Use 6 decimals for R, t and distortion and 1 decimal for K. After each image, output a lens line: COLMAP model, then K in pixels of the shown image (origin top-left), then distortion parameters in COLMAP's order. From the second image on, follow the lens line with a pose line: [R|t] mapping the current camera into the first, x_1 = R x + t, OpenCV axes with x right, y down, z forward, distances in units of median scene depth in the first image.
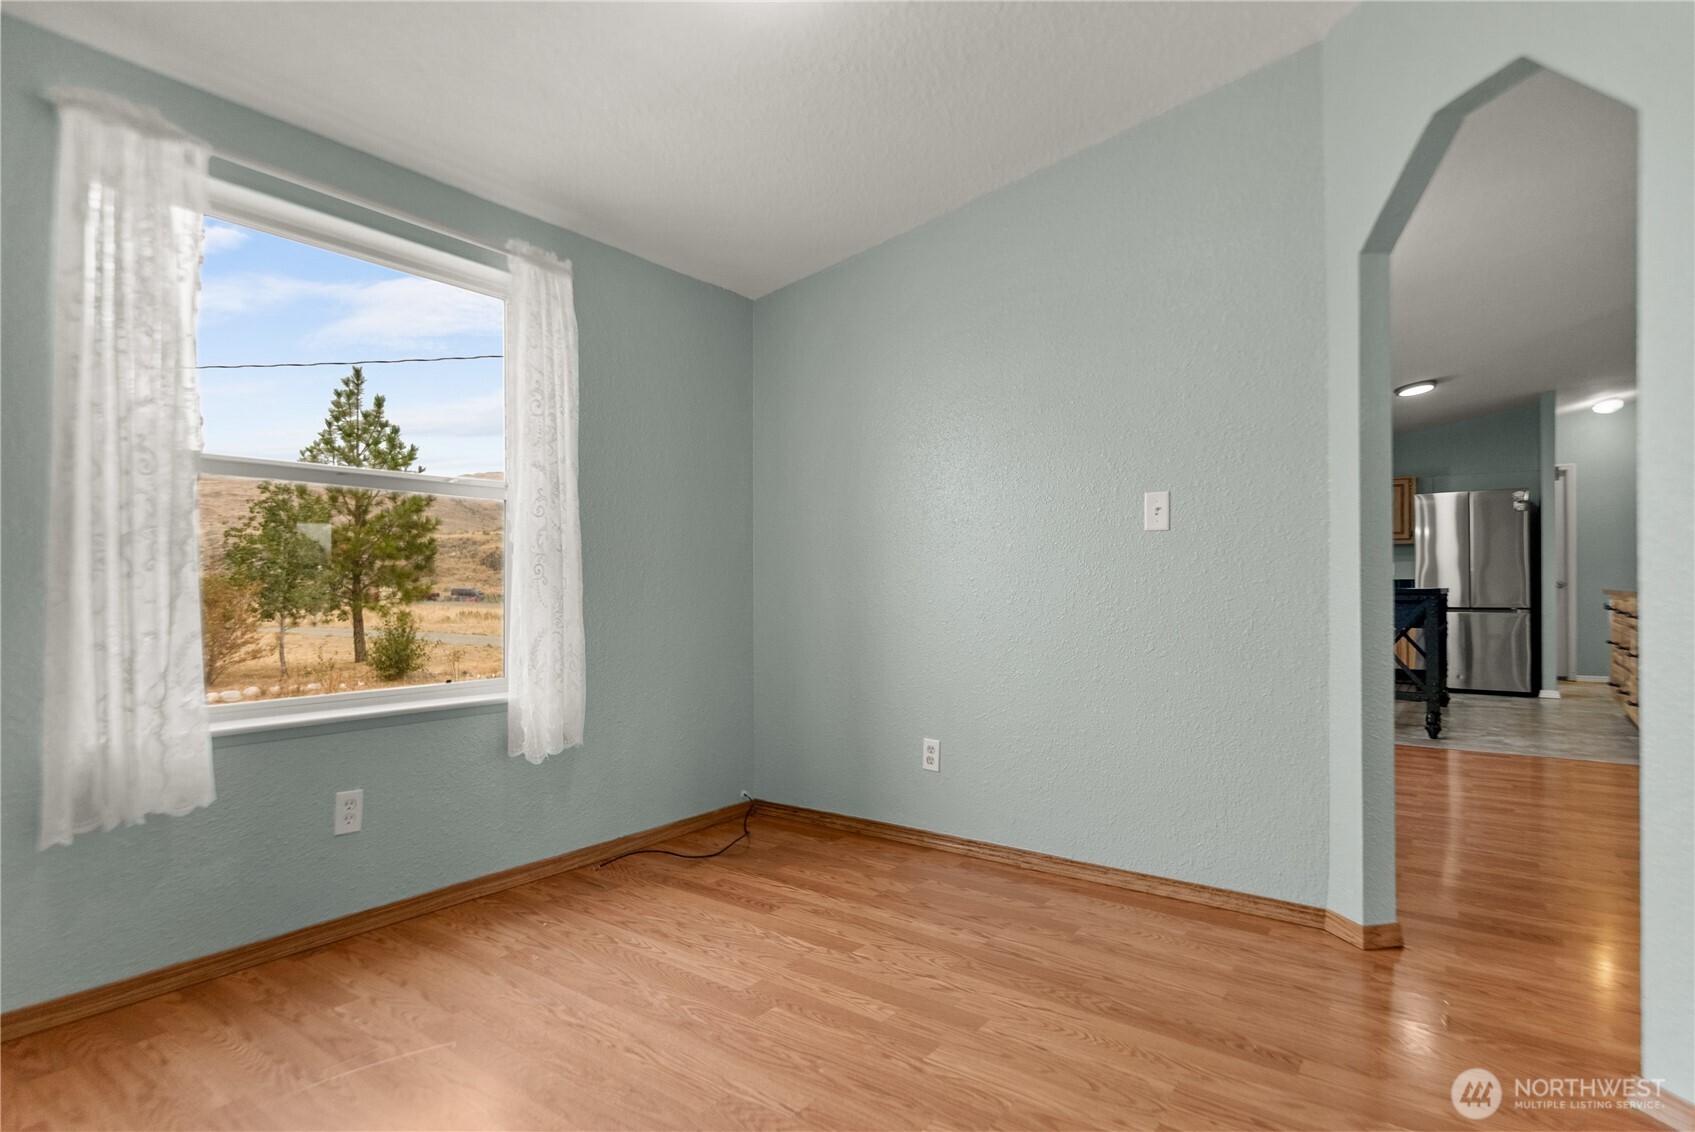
lens RADIAL K [[849.5, 0, 847.5], [0, 849.5, 566.0], [0, 0, 1]] dist [-0.000414, -0.000204]
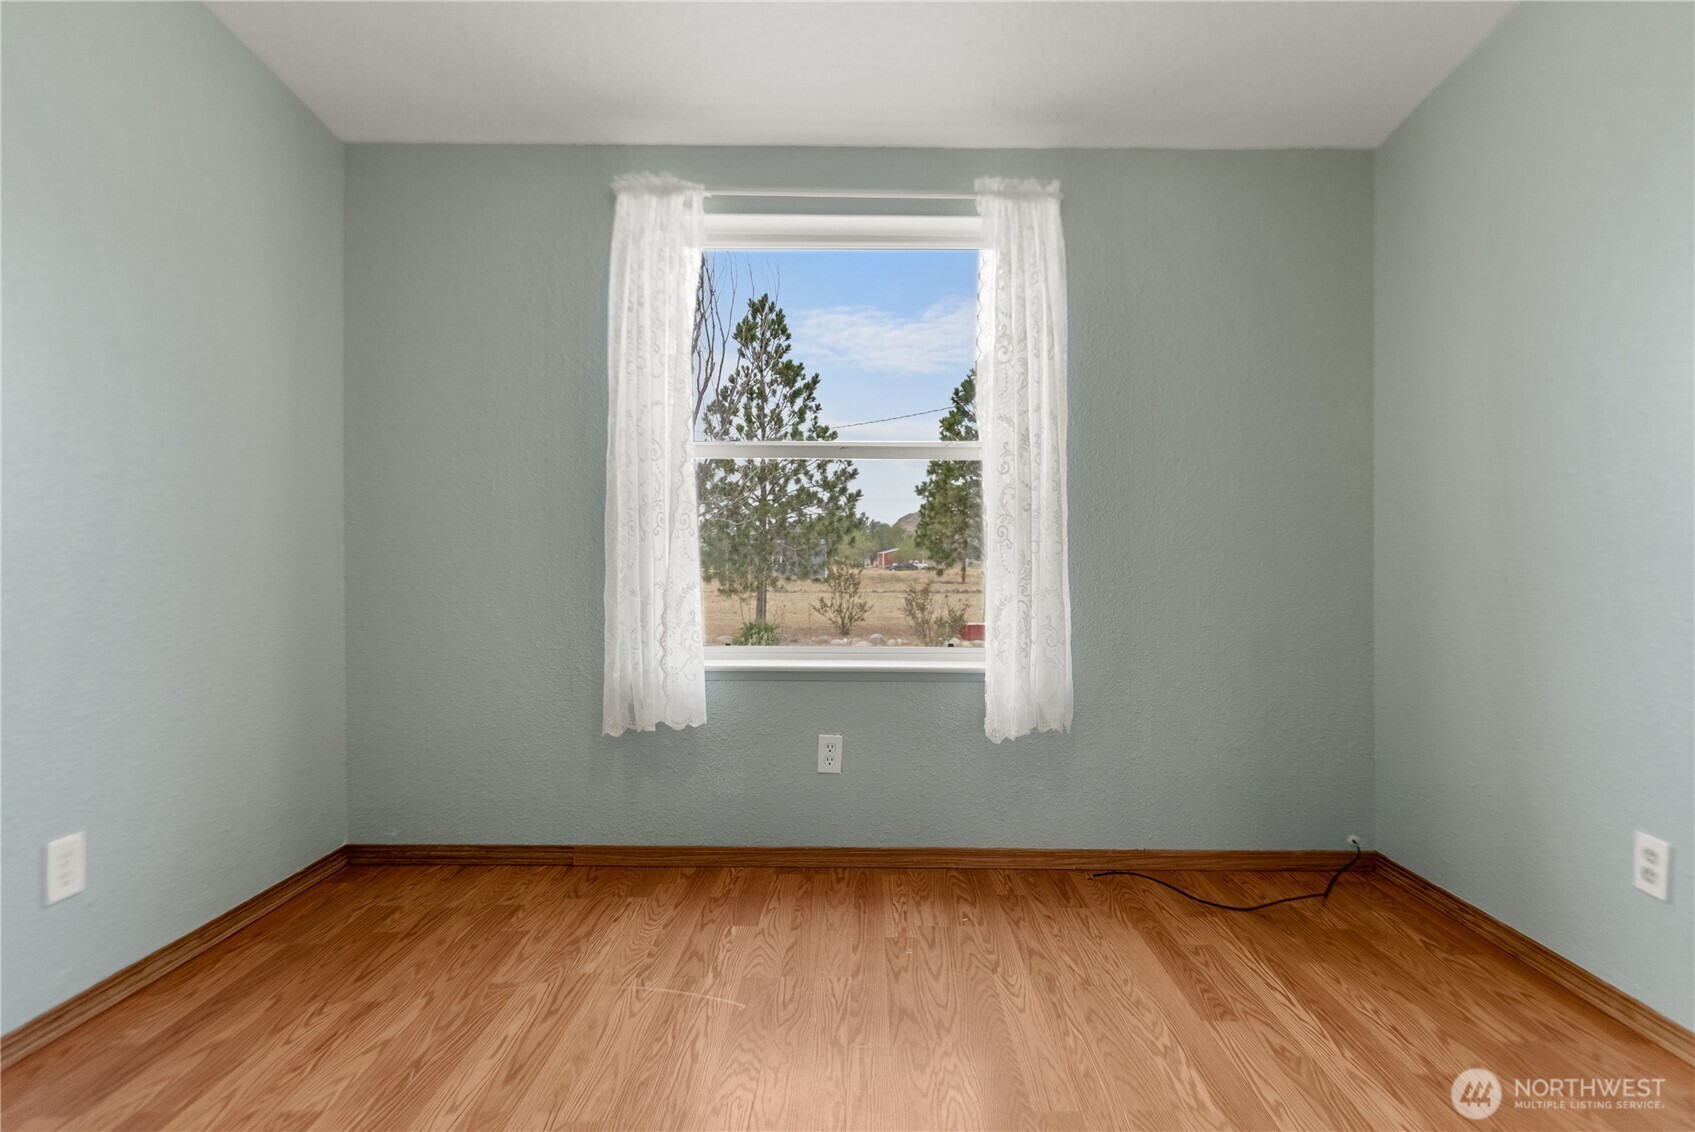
lens RADIAL K [[804.4, 0, 853.3], [0, 804.4, 557.8], [0, 0, 1]] dist [0.000089, -0.000031]
pose [[0.604621, 0.002437, -0.796510, 0.226900], [0.013190, 0.999828, 0.013071, 0.018664], [0.796404, -0.018408, 0.604485, 0.345005]]
